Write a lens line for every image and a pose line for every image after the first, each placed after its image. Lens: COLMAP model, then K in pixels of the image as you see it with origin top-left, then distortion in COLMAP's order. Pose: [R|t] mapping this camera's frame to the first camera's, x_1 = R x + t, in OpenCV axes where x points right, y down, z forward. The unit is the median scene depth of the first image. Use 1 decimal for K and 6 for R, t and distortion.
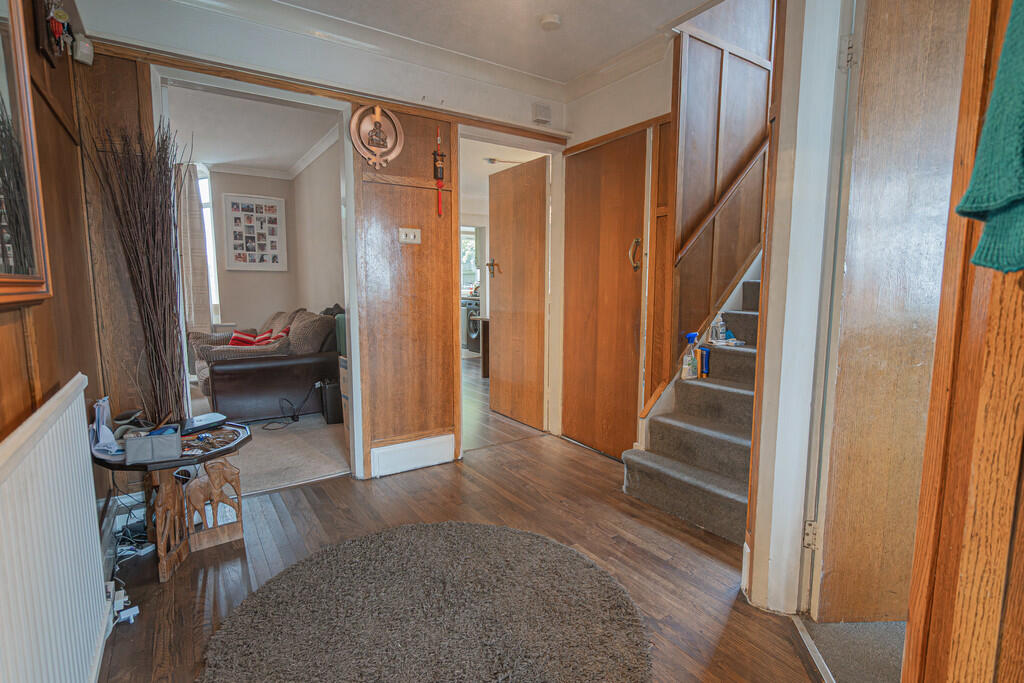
lens RADIAL K [[474.1, 0, 508.9], [0, 474.1, 342.2], [0, 0, 1]] dist [-0.002460, -0.000222]
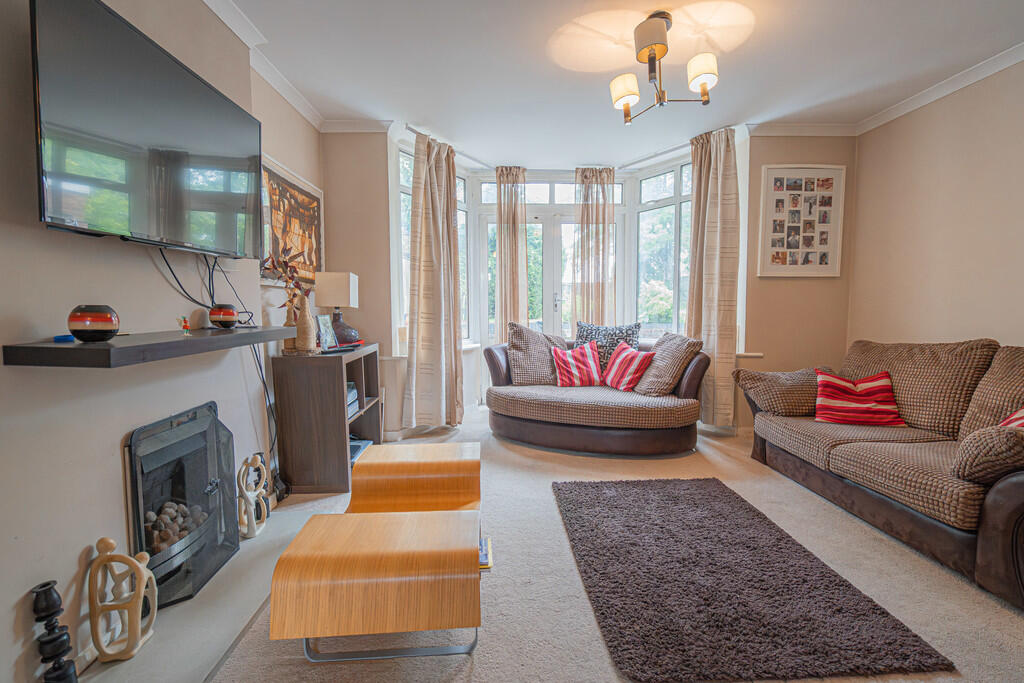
lens RADIAL K [[474.1, 0, 515.1], [0, 474.1, 337.4], [0, 0, 1]] dist [-0.002460, -0.000222]
pose [[0.854397, 0.038630, -0.518182, -0.525250], [-0.058010, 0.998090, -0.021242, -0.028457], [0.516372, 0.048209, 0.855006, 0.224972]]
